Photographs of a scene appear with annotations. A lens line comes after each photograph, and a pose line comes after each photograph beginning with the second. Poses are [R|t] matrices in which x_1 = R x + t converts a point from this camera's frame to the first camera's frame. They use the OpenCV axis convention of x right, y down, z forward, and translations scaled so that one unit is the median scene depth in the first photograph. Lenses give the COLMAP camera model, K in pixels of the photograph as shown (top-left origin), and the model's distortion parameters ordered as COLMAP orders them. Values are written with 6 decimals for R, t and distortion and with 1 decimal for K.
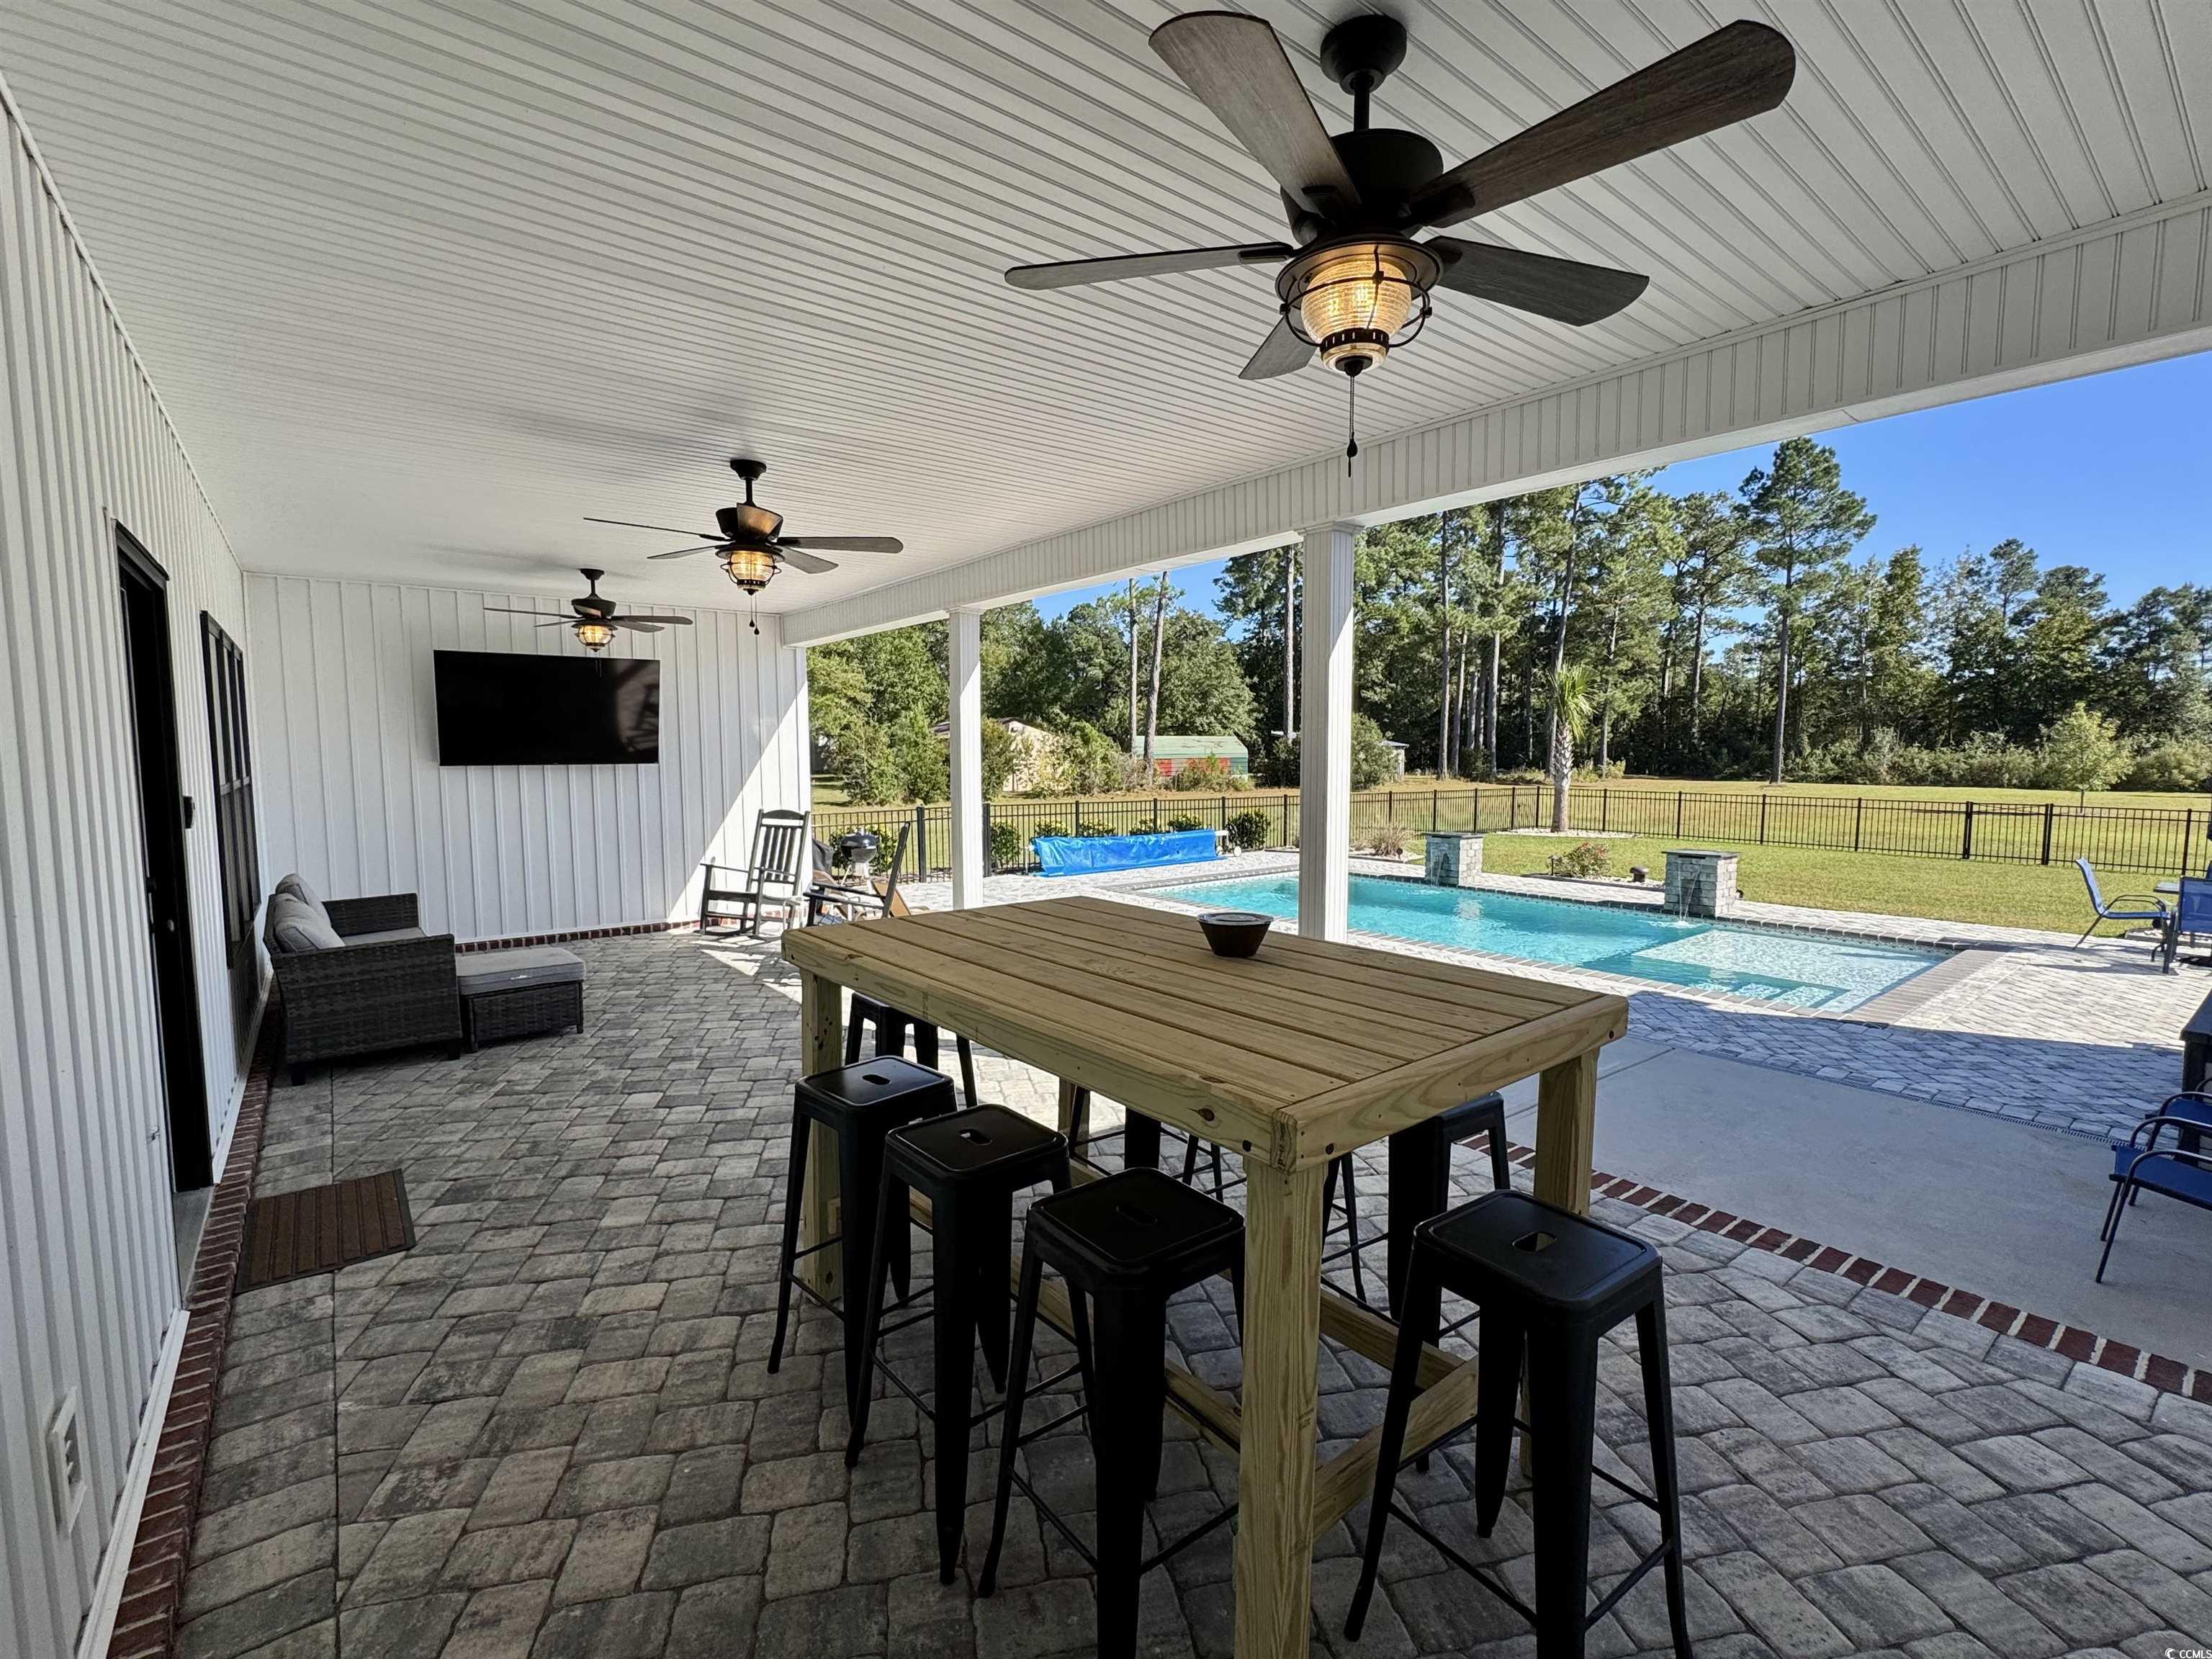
lens RADIAL K [[976.1, 0, 1107.6], [0, 976.1, 830.2], [0, 0, 1]] dist [-0.003427, -0.000113]
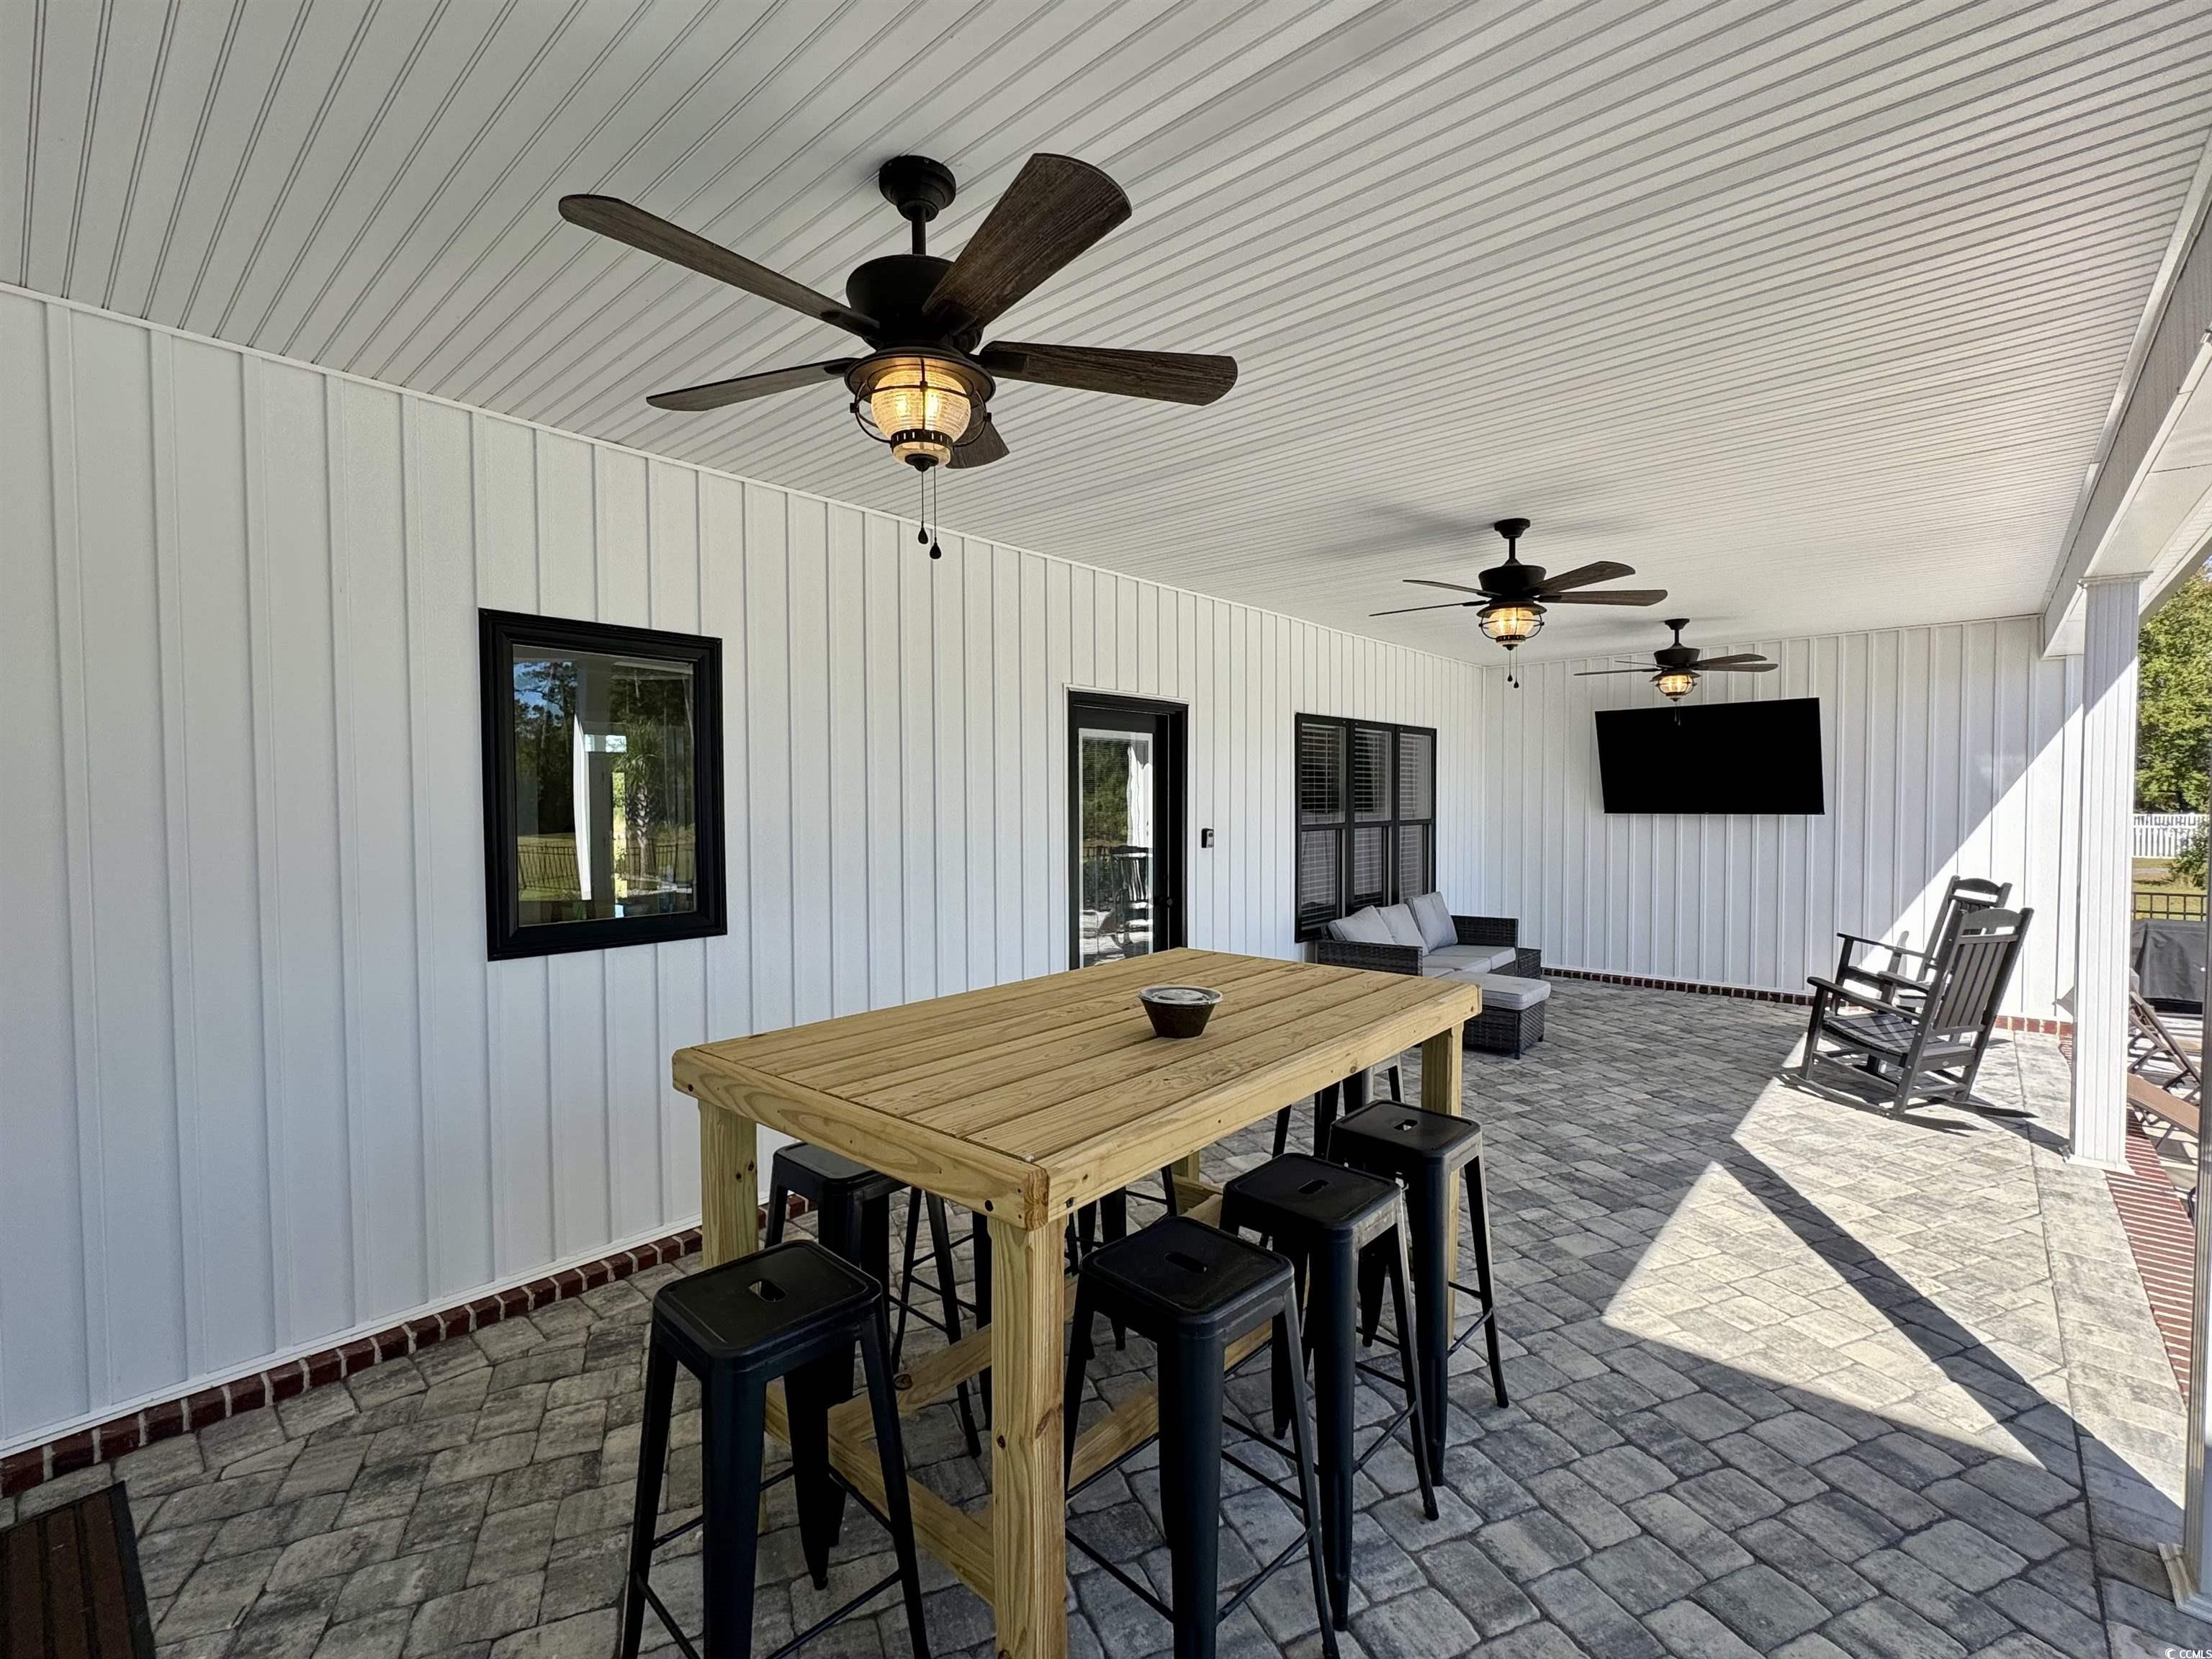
lens RADIAL K [[976.1, 0, 1108.2], [0, 976.1, 829.8], [0, 0, 1]] dist [-0.003427, -0.000113]
pose [[0.177261, 0.033358, -0.983598, 0.352280], [-0.078460, 0.996723, 0.019663, -0.026596], [0.981031, 0.073687, 0.179297, 0.265232]]
